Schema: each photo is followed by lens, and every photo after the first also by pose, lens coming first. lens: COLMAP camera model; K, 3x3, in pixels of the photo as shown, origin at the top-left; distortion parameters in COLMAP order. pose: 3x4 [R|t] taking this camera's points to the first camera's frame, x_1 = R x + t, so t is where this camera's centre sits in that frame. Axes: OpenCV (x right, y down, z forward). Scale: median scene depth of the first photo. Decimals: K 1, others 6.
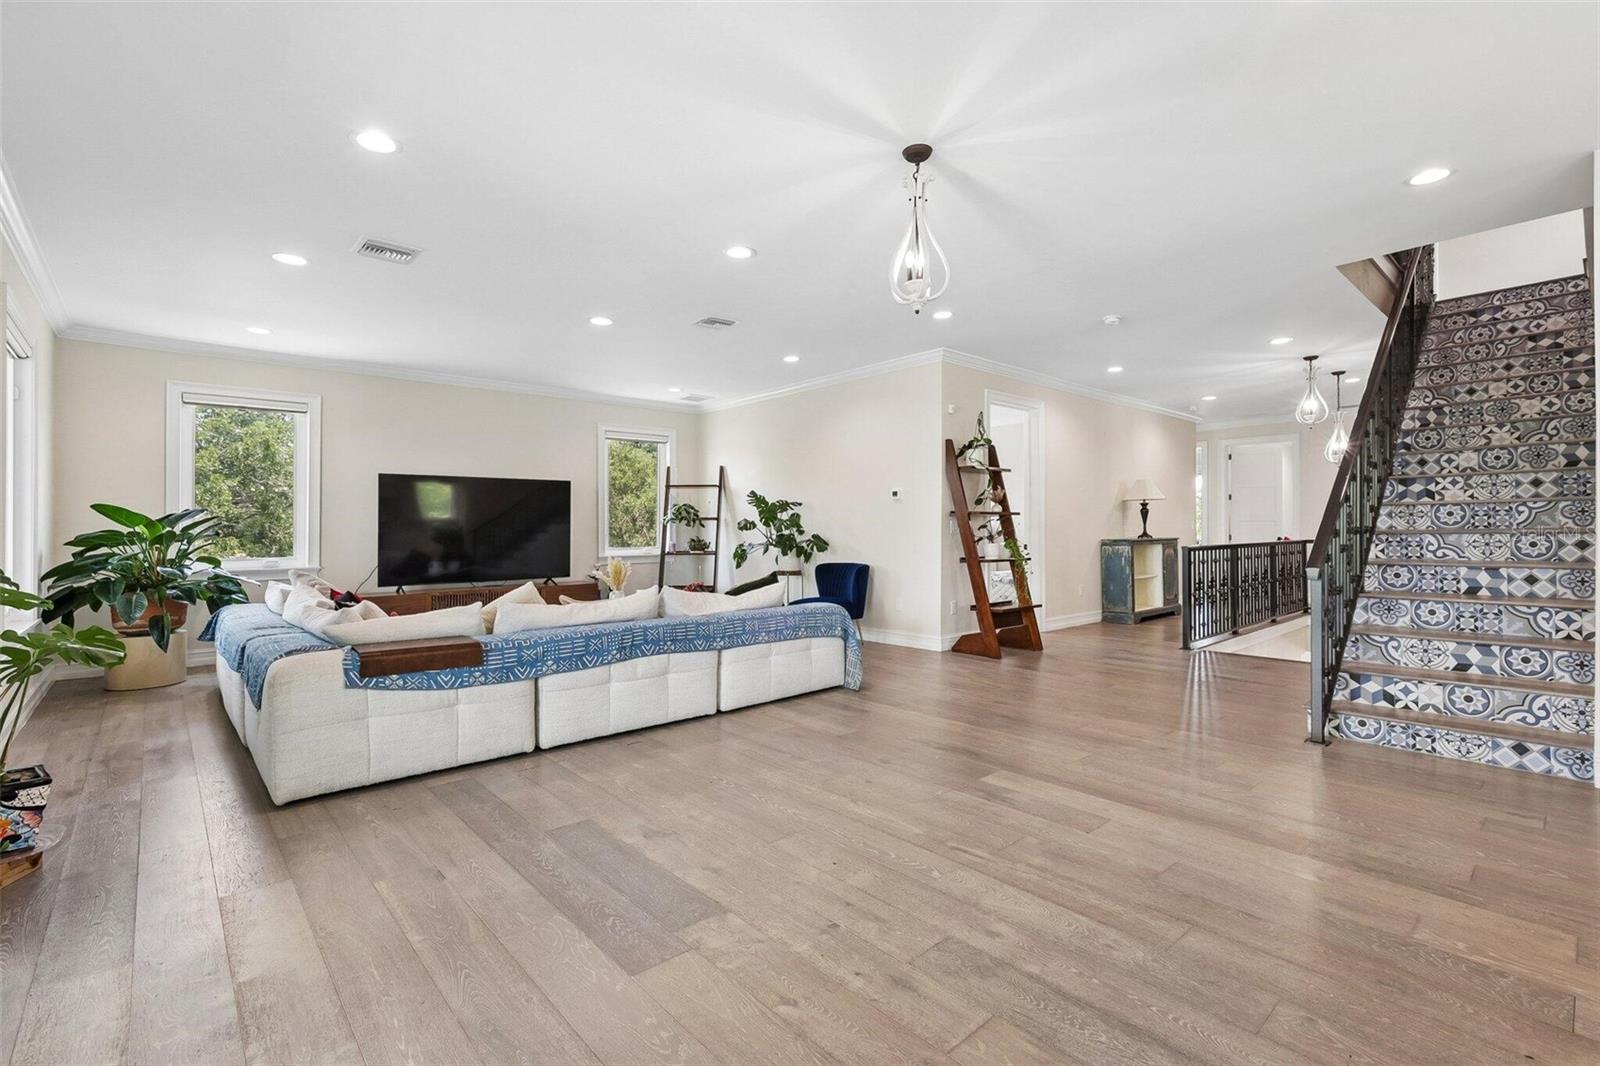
lens RADIAL K [[722.2, 0, 810.6], [0, 722.2, 522.3], [0, 0, 1]] dist [-0.001150, 0.000447]
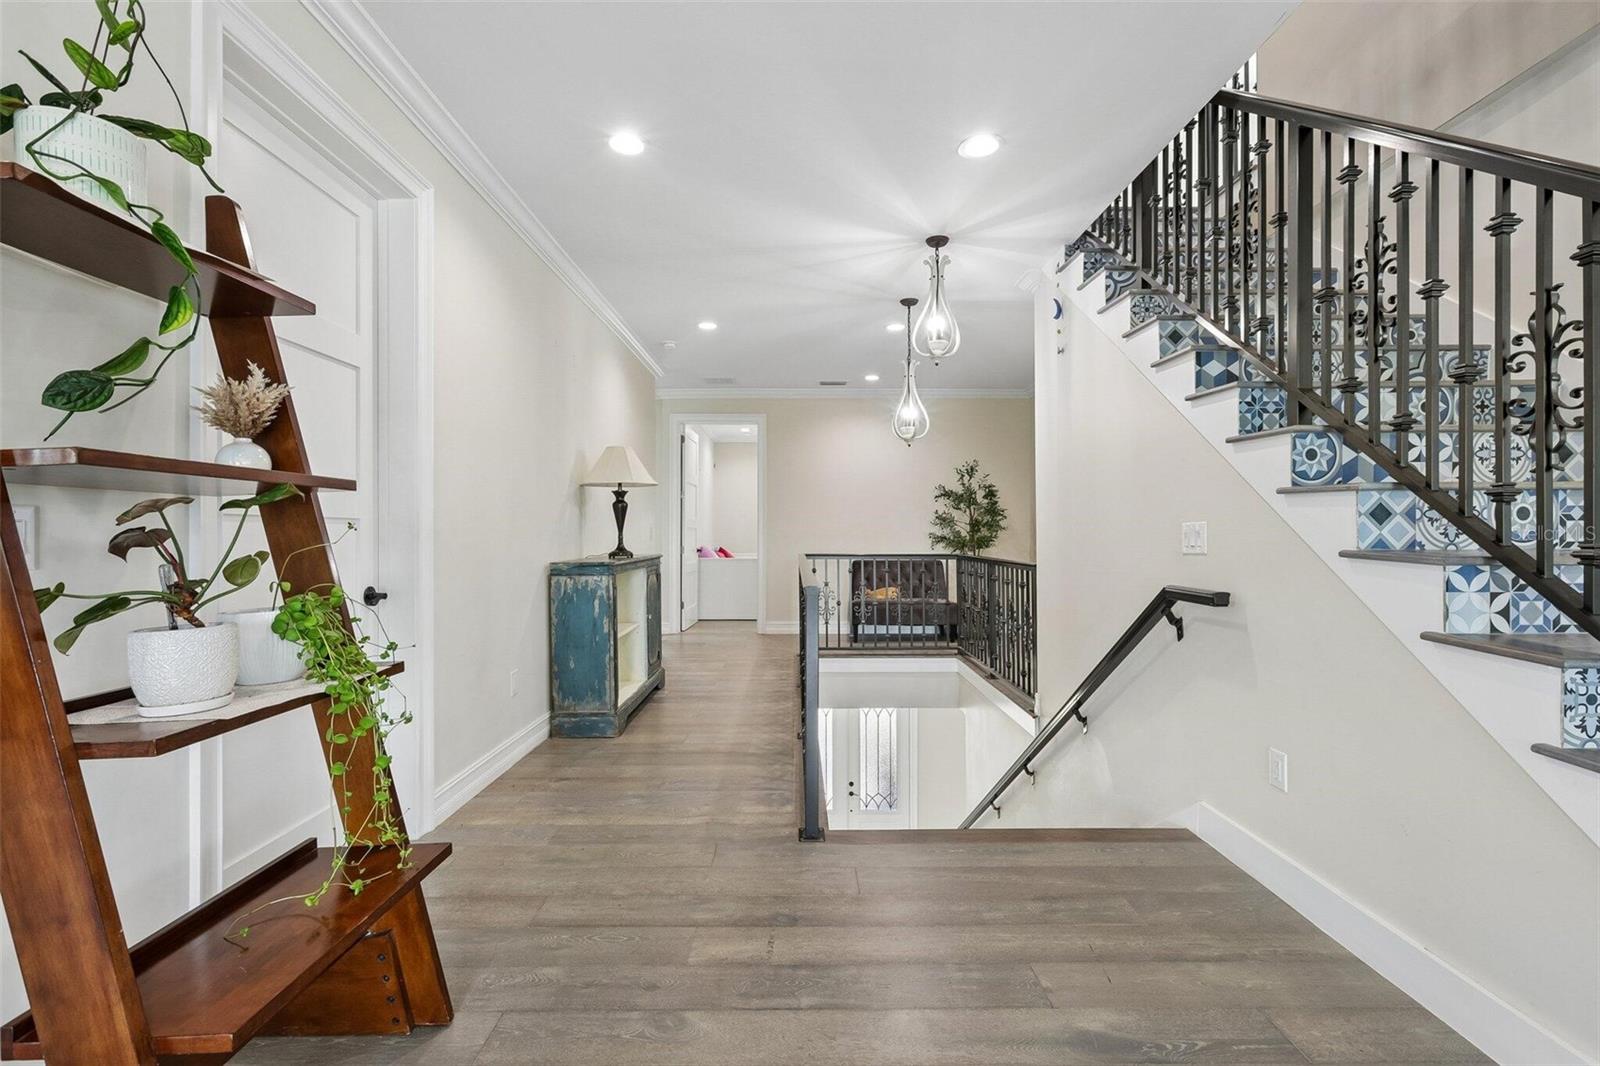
lens RADIAL K [[722.2, 0, 815.4], [0, 722.2, 537.7], [0, 0, 1]] dist [-0.001150, 0.000447]
pose [[0.658048, 0.002182, 0.752973, 0.214633], [-0.011616, 0.999906, 0.007254, 0.002496], [-0.752887, -0.013520, 0.658011, 0.744031]]
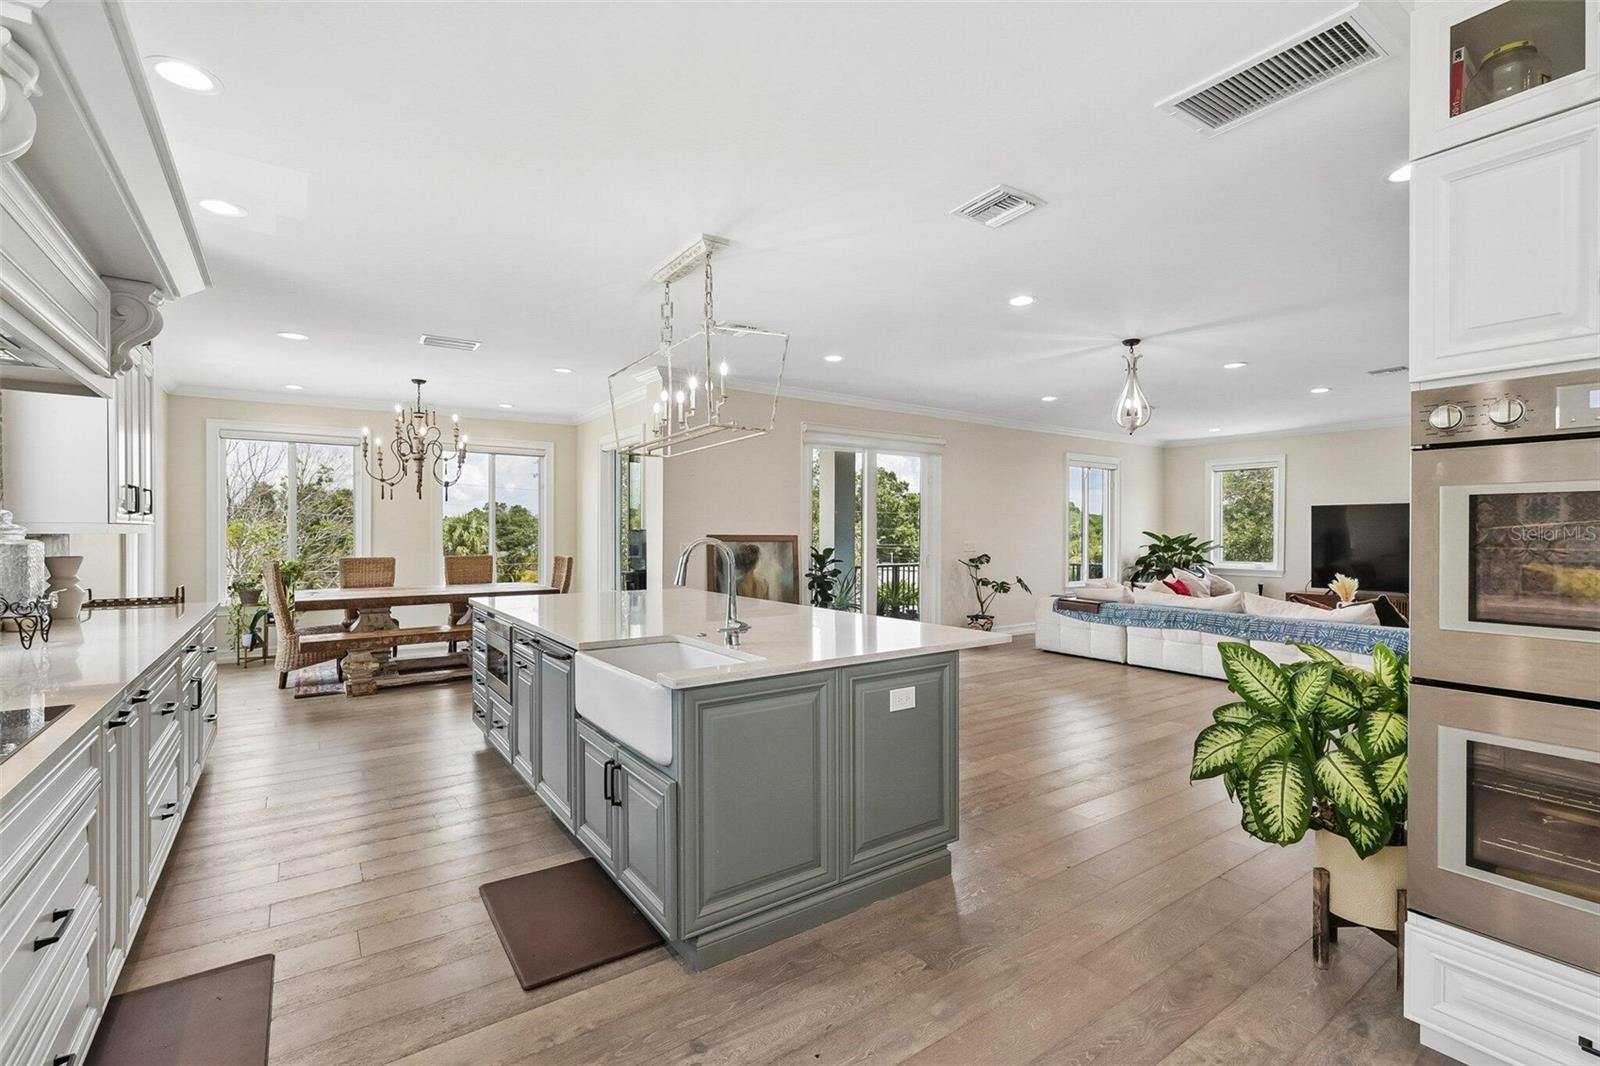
lens RADIAL K [[722.2, 0, 803.2], [0, 722.2, 533.5], [0, 0, 1]] dist [-0.001150, 0.000447]
pose [[-0.115878, 0.008816, -0.993224, 0.922622], [0.006680, 0.999945, 0.008097, -0.033402], [0.993241, -0.005696, -0.115931, 0.193218]]
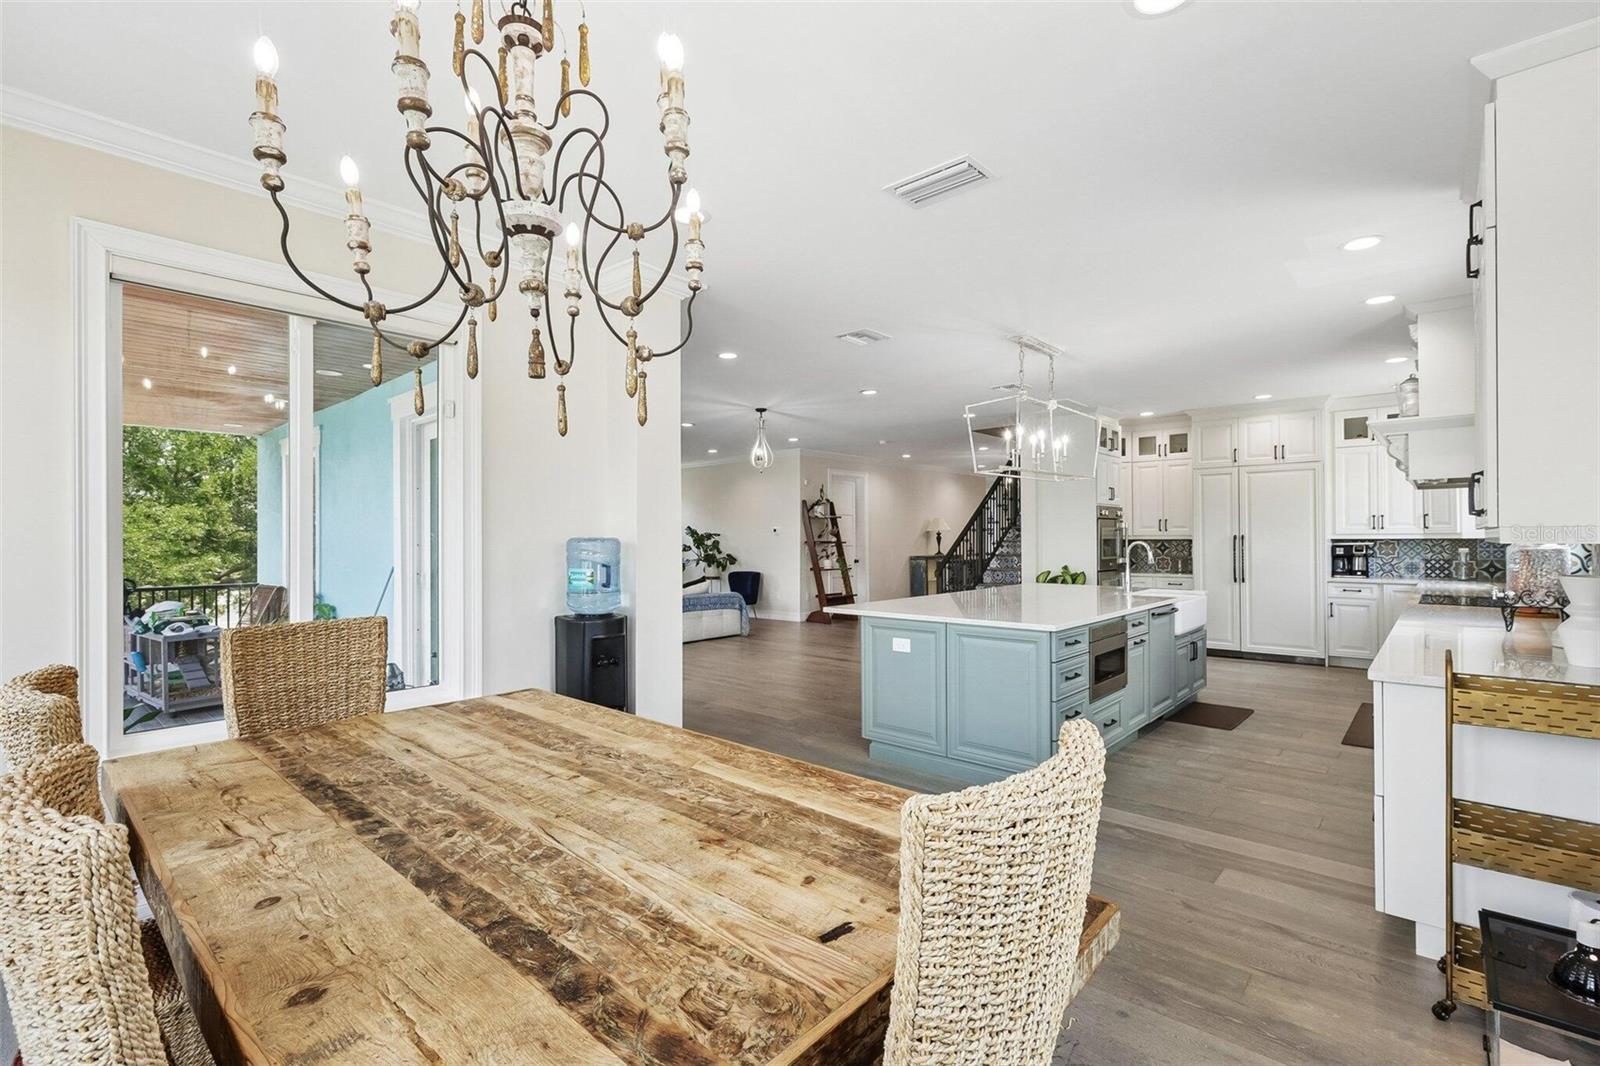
lens RADIAL K [[722.2, 0, 811.9], [0, 722.2, 538.4], [0, 0, 1]] dist [-0.001150, 0.000447]
pose [[0.994214, 0.002510, 0.107392, 0.022189], [-0.003269, 0.999971, 0.006887, -0.034767], [-0.107372, -0.007198, 0.994193, -0.739964]]
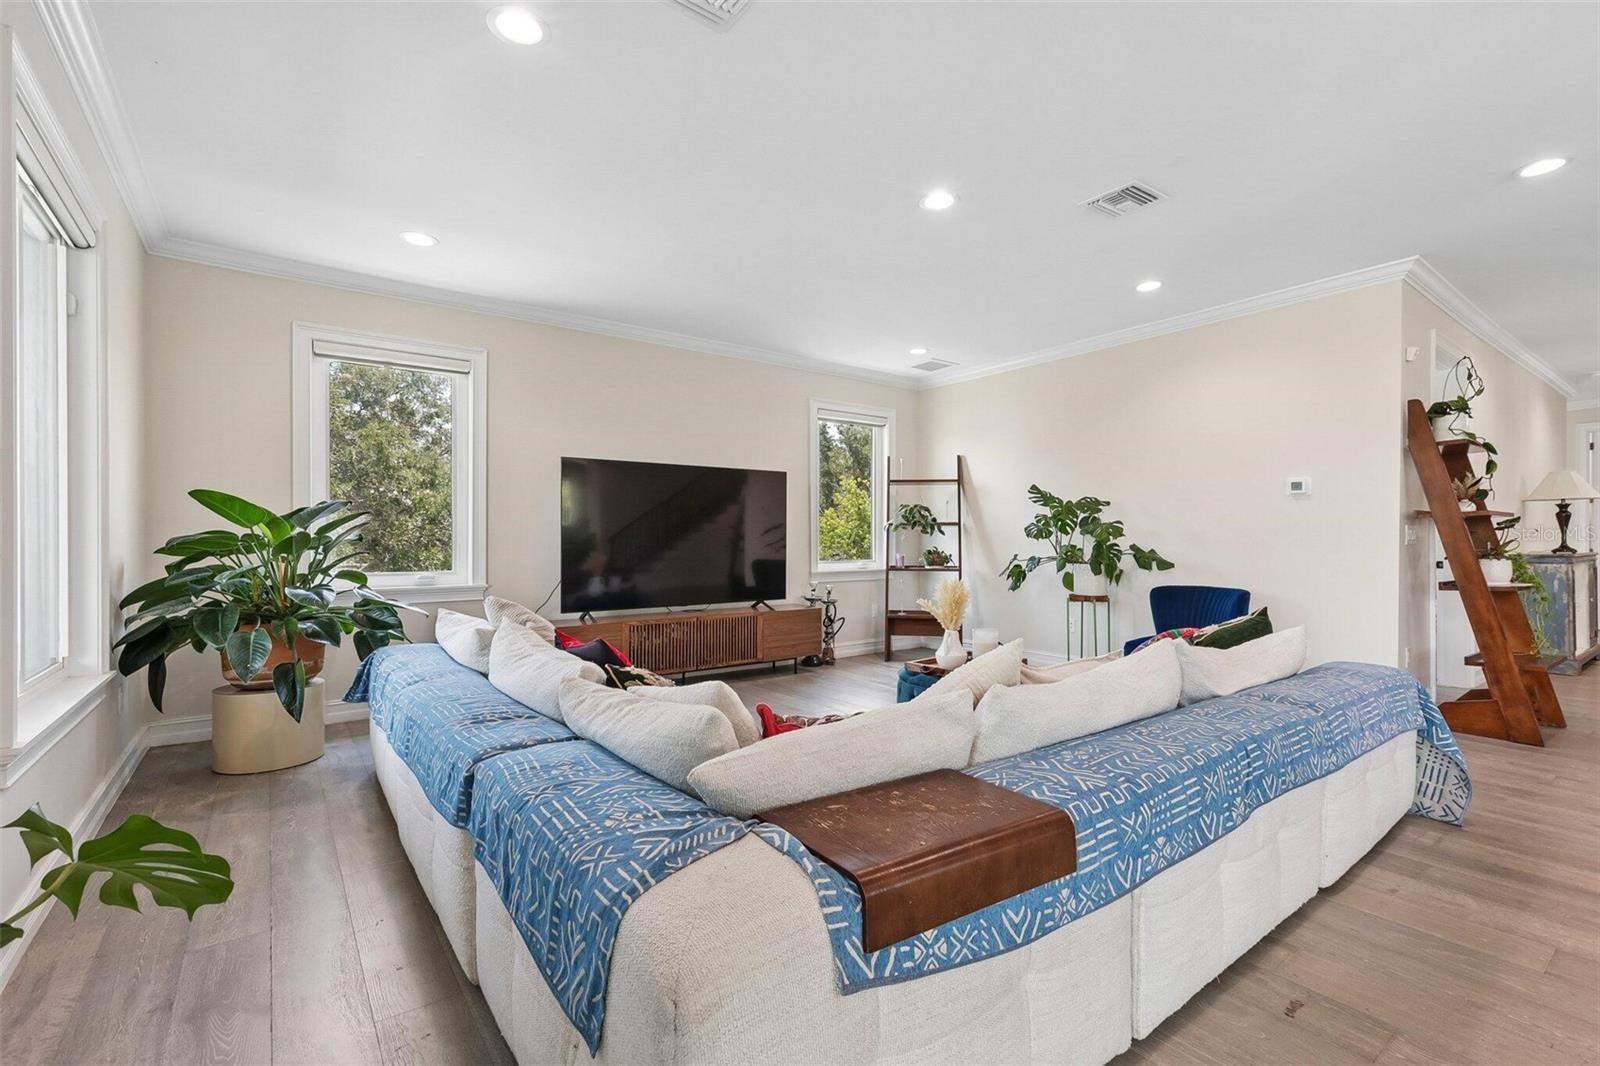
lens RADIAL K [[722.2, 0, 815.1], [0, 722.2, 543.8], [0, 0, 1]] dist [-0.001150, 0.000447]
pose [[0.995888, 0.006424, -0.090370, -0.287390], [-0.005083, 0.999874, 0.015060, 0.007613], [0.090455, -0.014539, 0.995794, 0.306791]]
